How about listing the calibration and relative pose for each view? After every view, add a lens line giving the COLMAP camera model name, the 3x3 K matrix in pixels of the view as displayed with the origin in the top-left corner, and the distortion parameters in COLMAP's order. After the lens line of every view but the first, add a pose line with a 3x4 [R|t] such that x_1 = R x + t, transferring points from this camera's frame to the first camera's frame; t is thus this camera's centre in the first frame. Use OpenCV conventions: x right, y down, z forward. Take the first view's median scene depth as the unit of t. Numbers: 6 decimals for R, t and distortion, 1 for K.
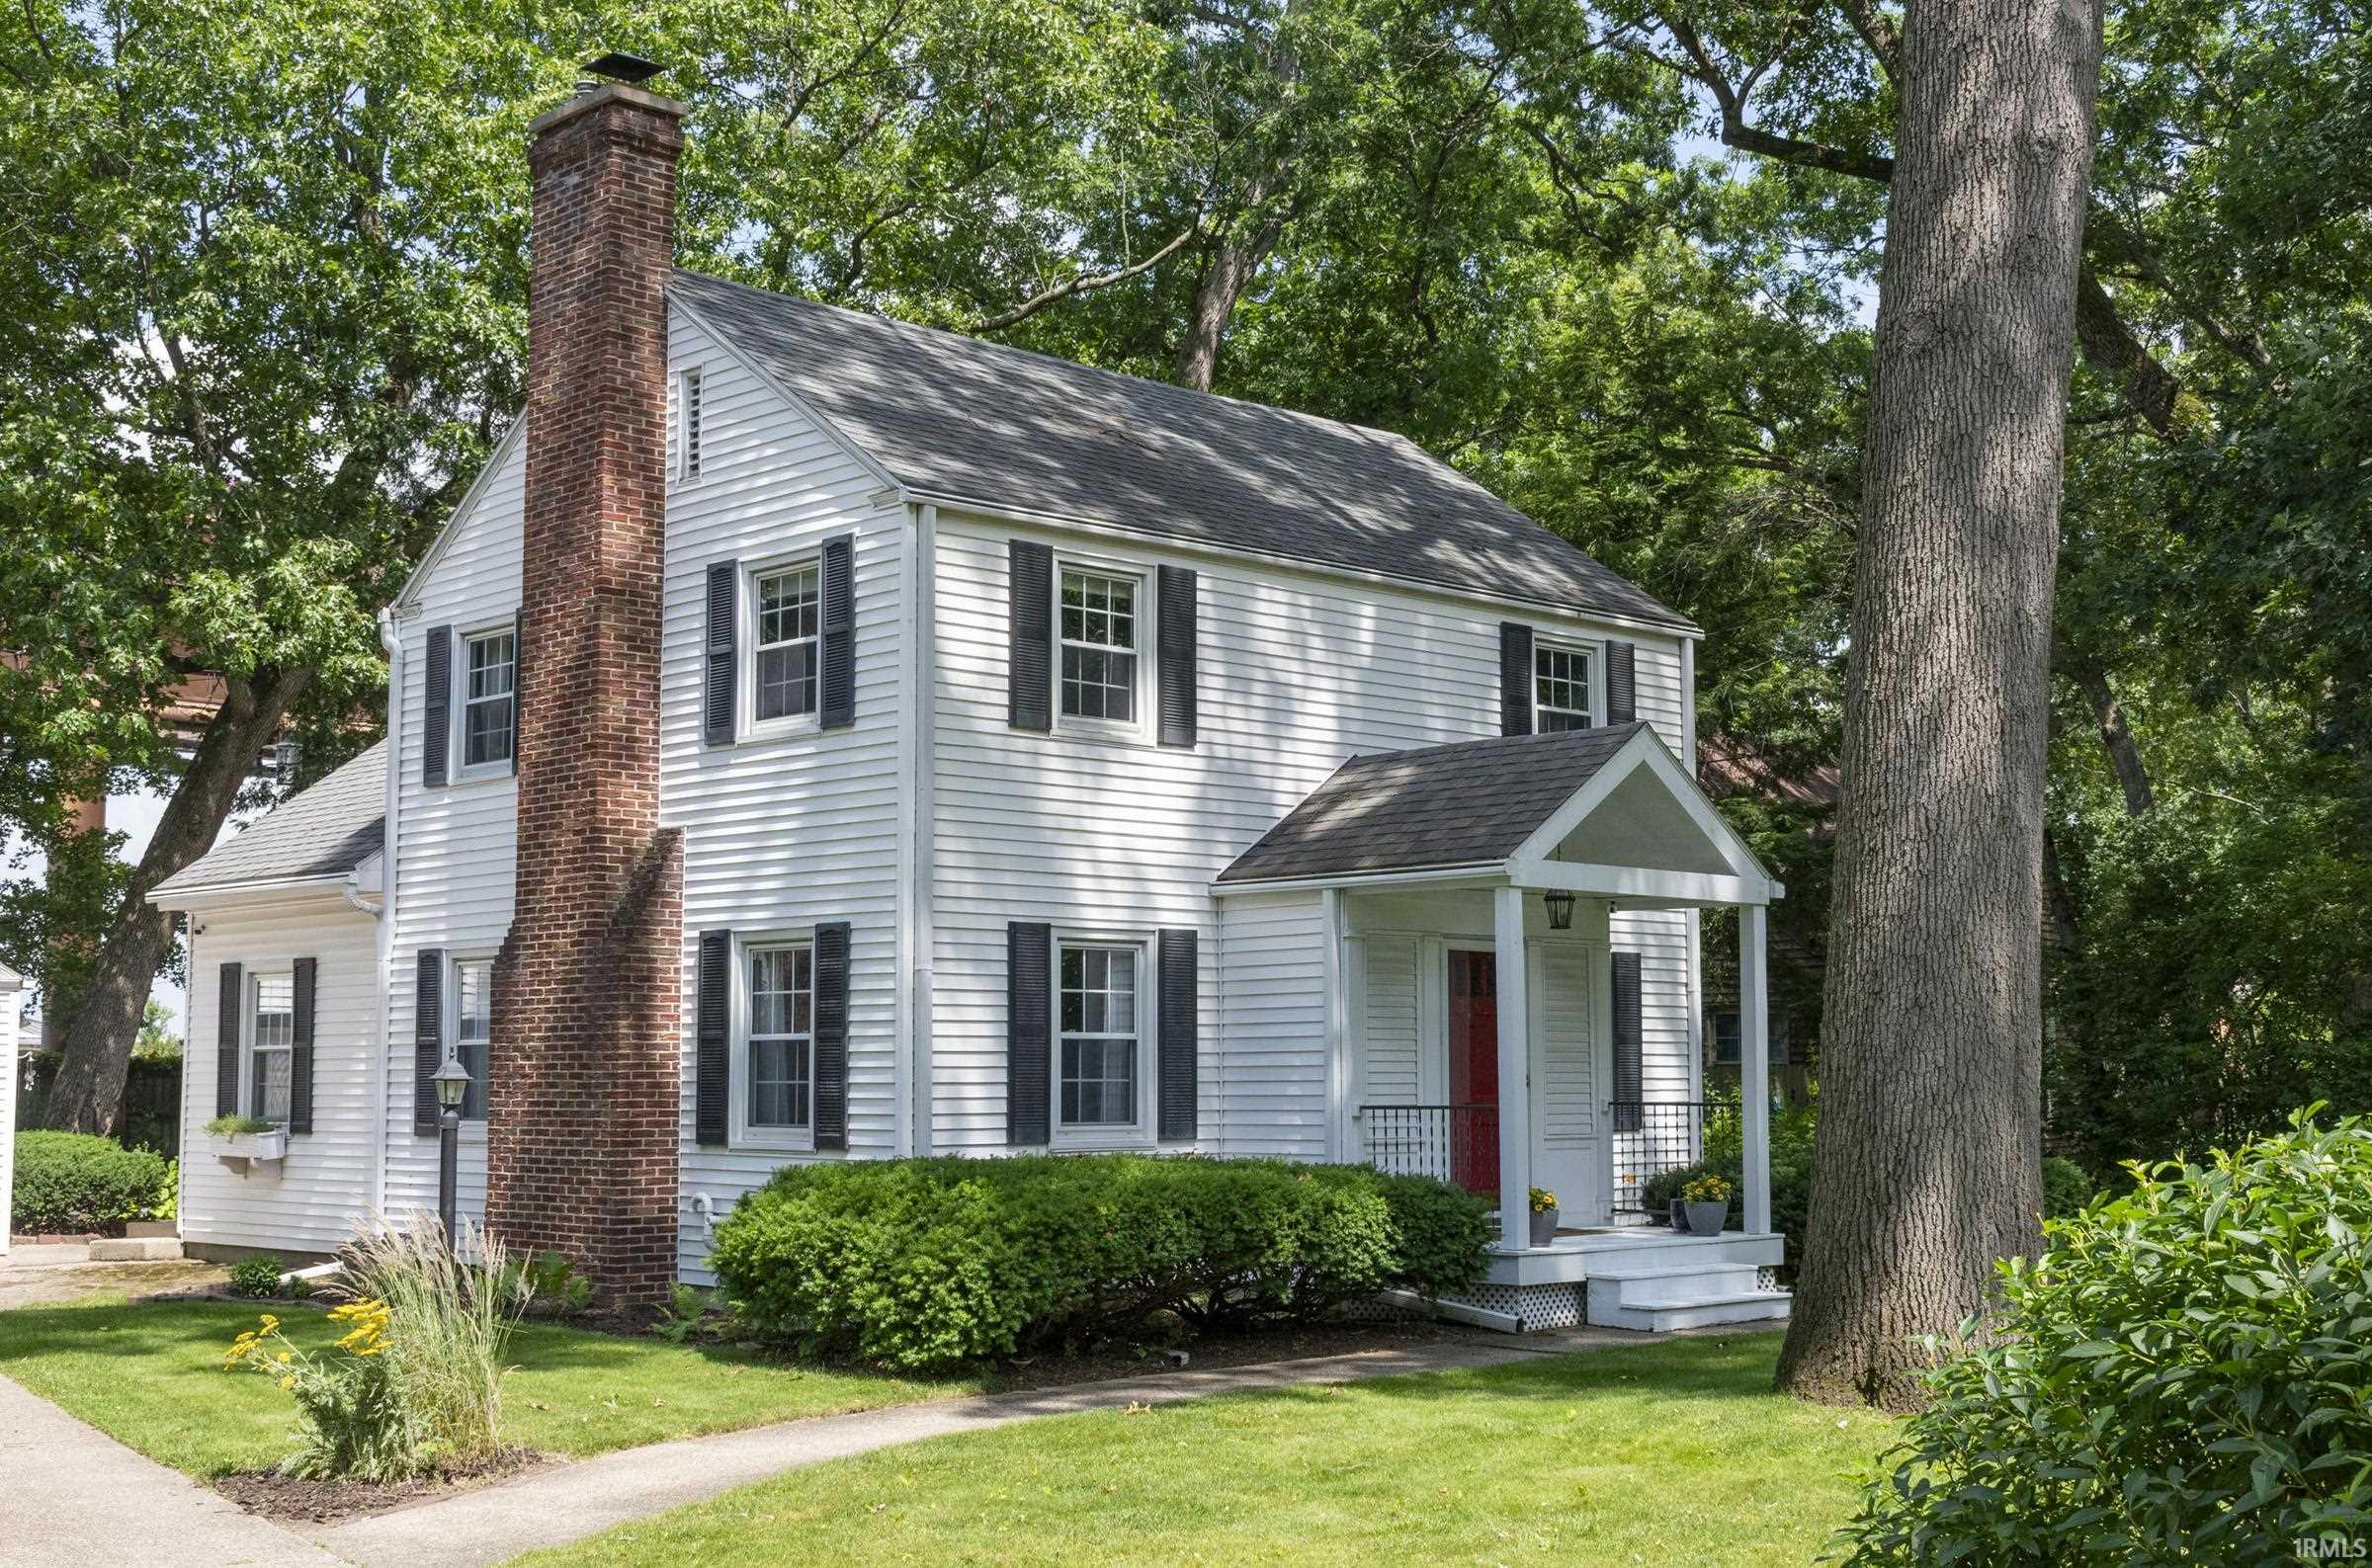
lens RADIAL K [[2764.5, 0, 1186.0], [0, 2764.5, 784.0], [0, 0, 1]] dist [-0.007583, 0.029534]
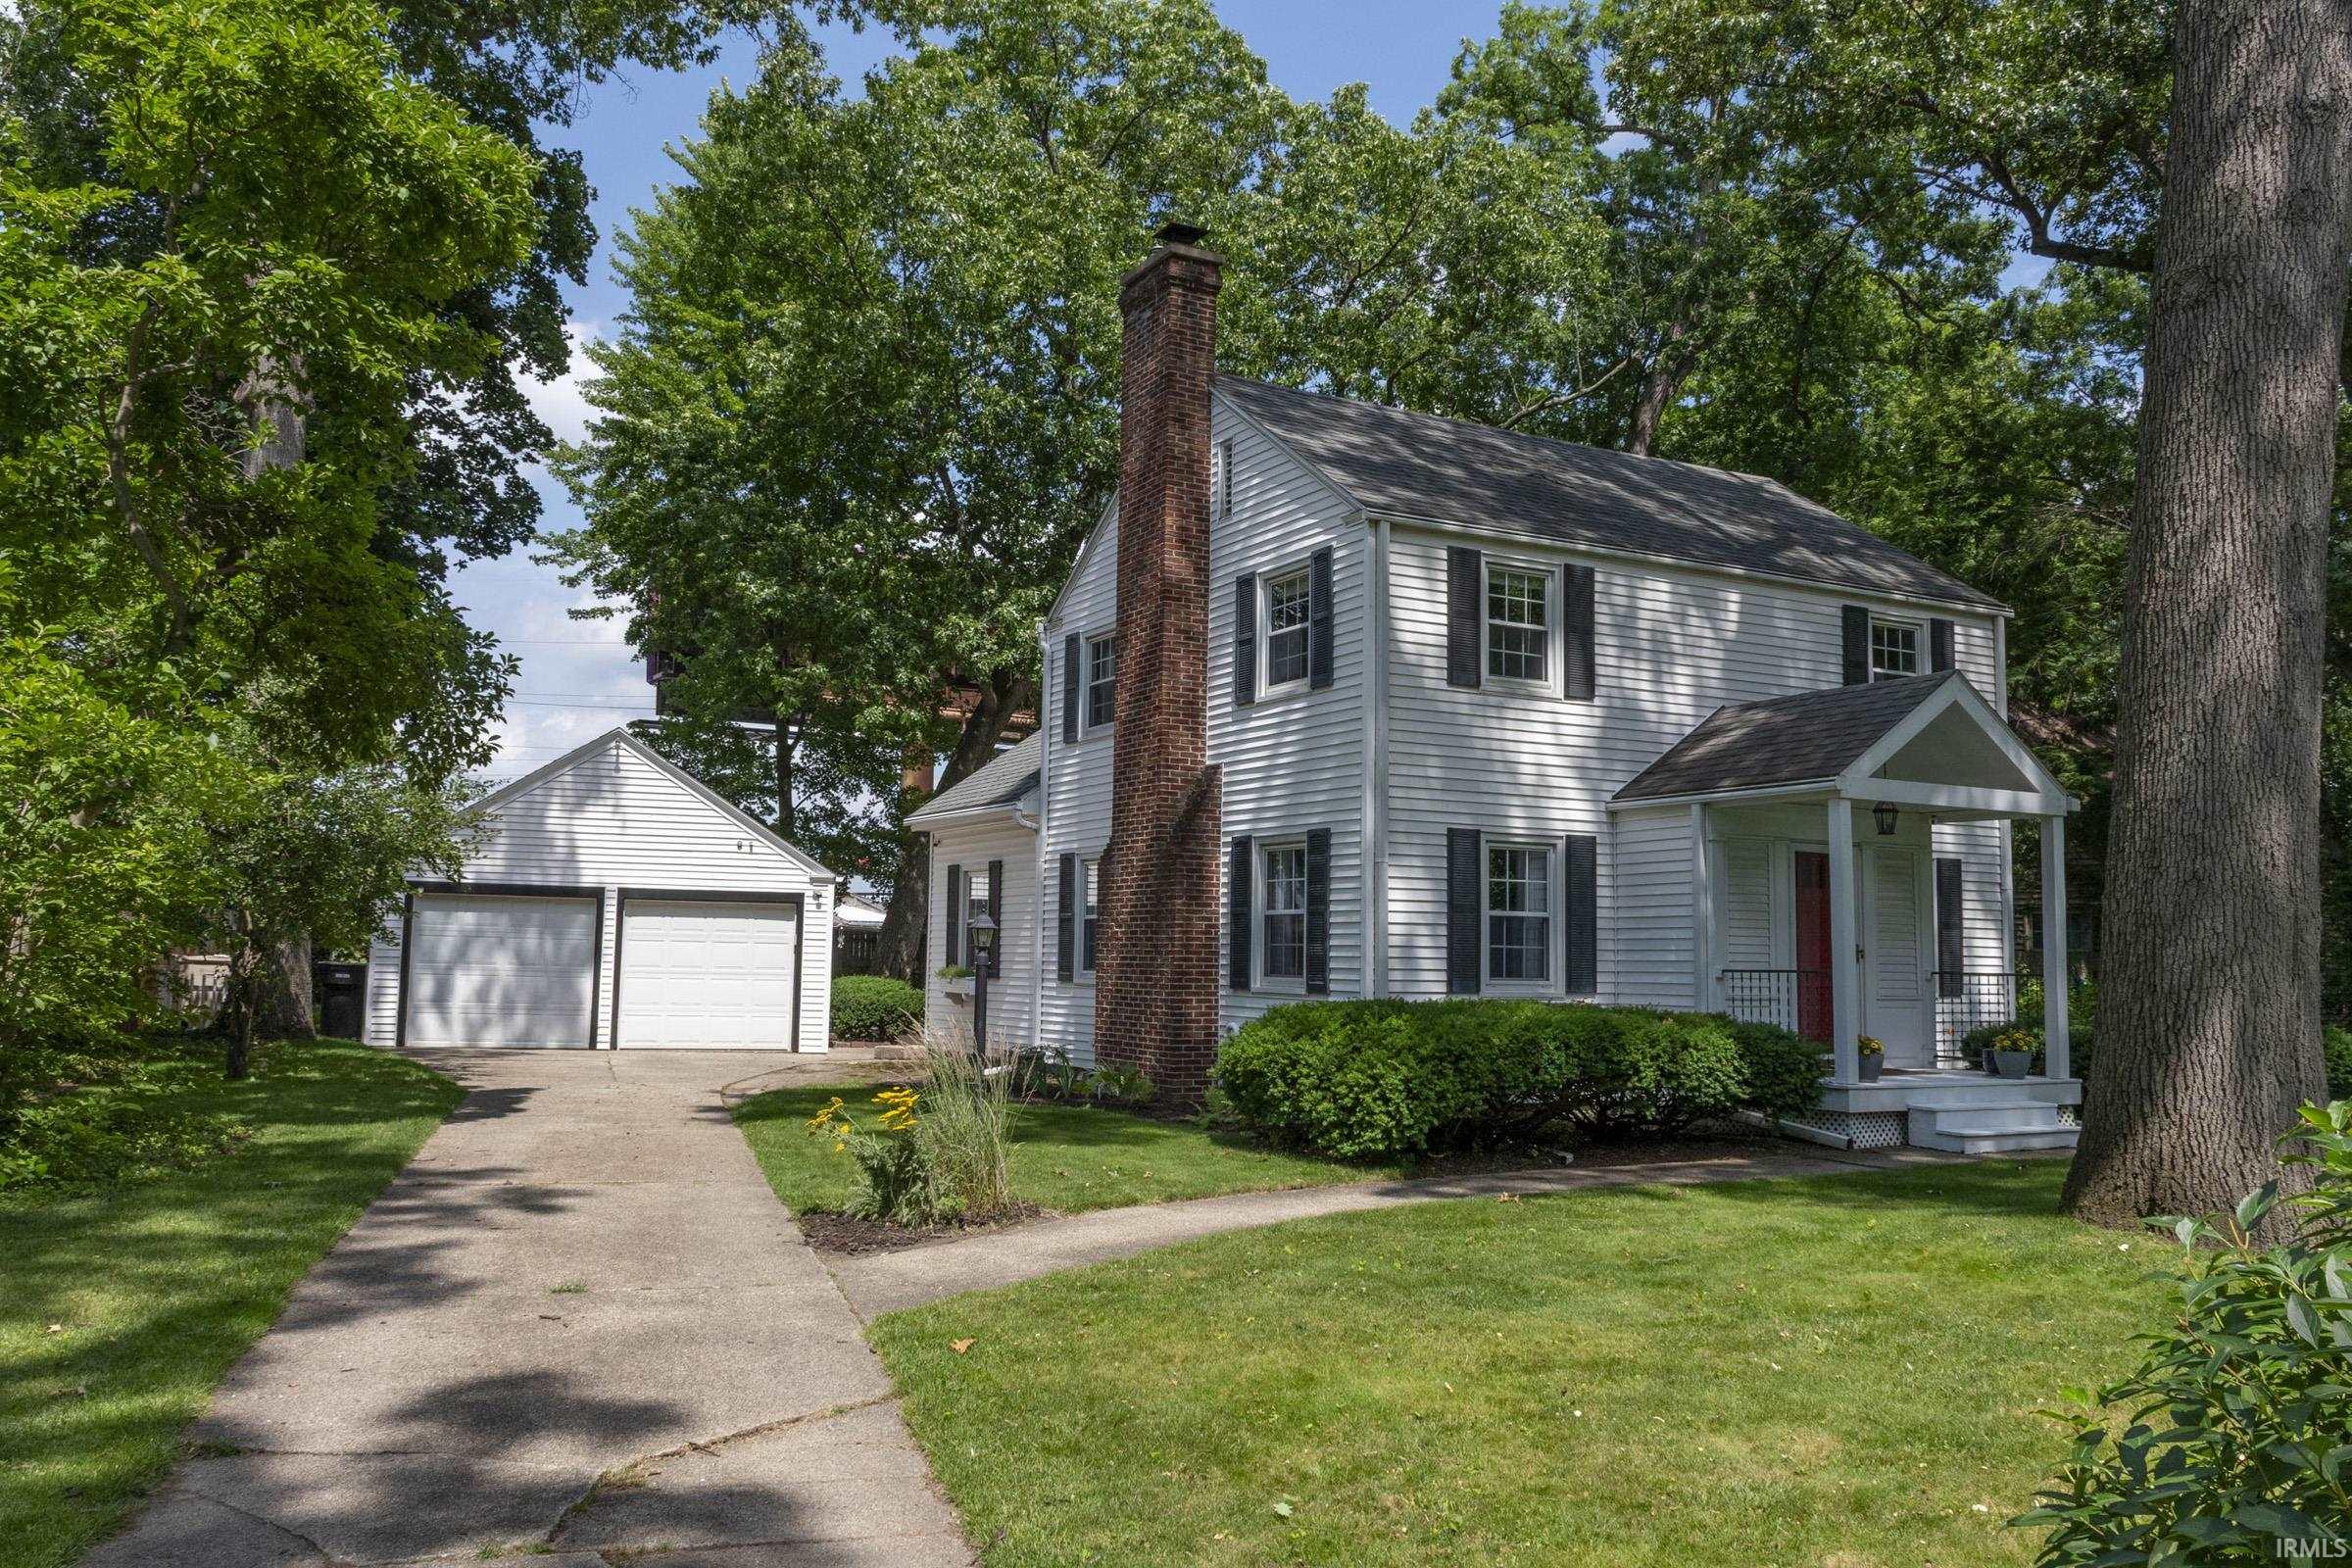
lens RADIAL K [[1770.2, 0, 1176.0], [0, 1770.2, 784.0], [0, 0, 1]] dist [-0.006515, 0.006730]
pose [[0.964273, -0.008879, -0.264760, 0.036022], [0.010498, 0.999934, 0.004699, 0.022279], [0.264701, -0.007311, 0.964303, 0.128082]]
